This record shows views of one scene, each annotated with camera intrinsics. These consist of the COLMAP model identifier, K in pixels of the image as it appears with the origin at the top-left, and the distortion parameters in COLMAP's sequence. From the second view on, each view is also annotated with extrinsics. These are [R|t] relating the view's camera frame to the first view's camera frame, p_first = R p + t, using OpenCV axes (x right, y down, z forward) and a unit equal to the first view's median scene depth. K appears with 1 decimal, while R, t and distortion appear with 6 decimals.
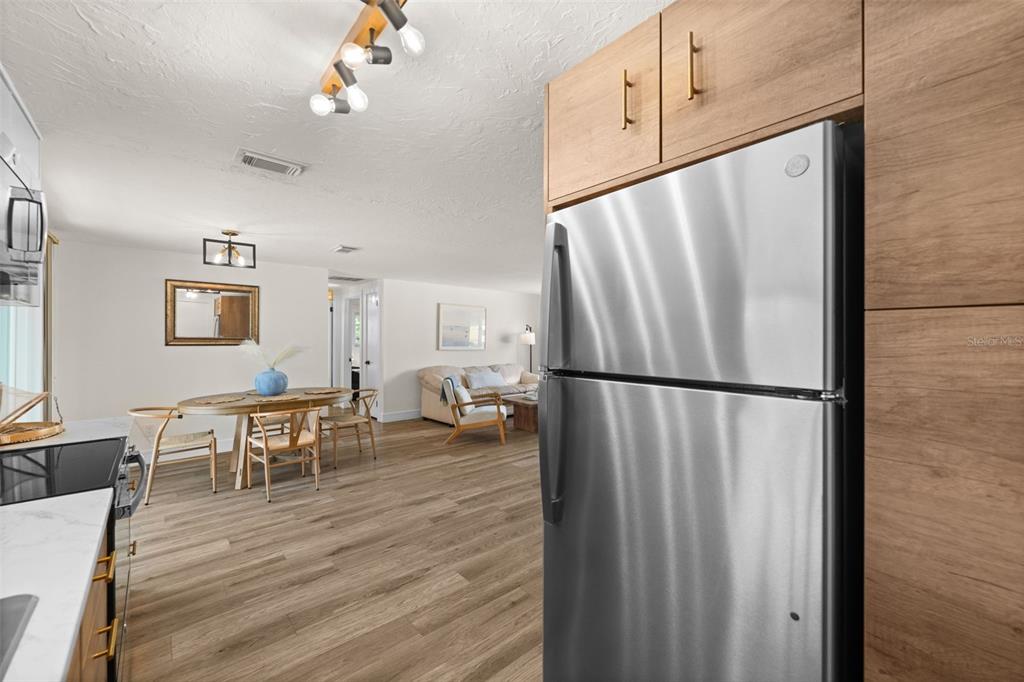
lens RADIAL K [[413.4, 0, 512.0], [0, 413.4, 341.0], [0, 0, 1]] dist [0.001195, 0.000103]
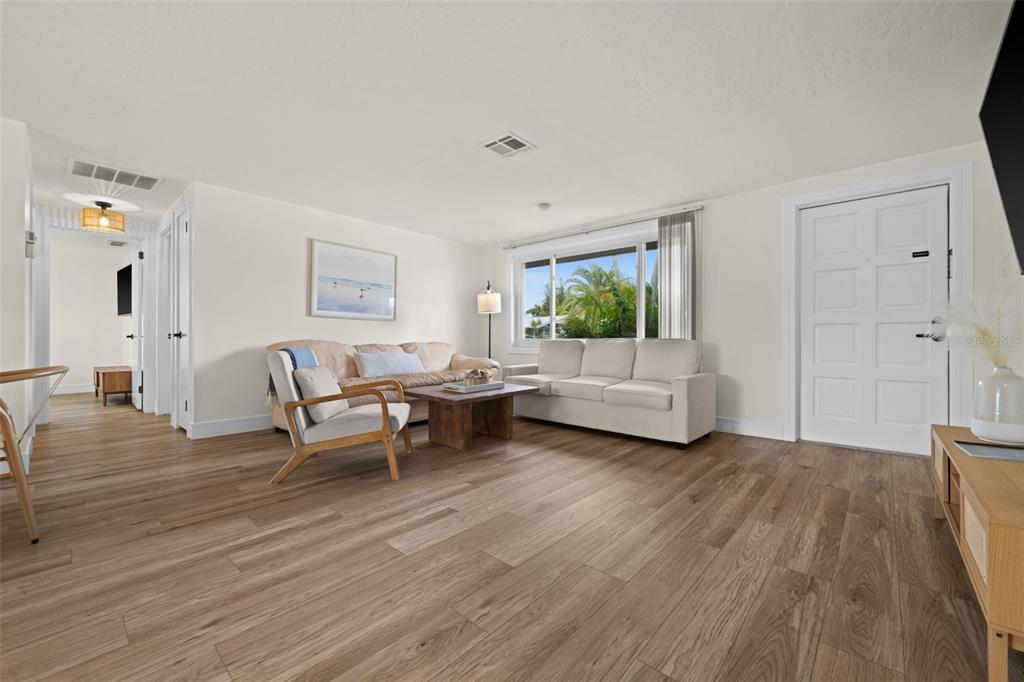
lens RADIAL K [[413.4, 0, 512.0], [0, 413.4, 341.0], [0, 0, 1]] dist [0.001195, 0.000103]
pose [[0.992897, -0.000960, 0.118970, 0.058930], [0.001569, 0.999986, -0.005026, 0.083897], [-0.118964, 0.005177, 0.992885, 0.478989]]
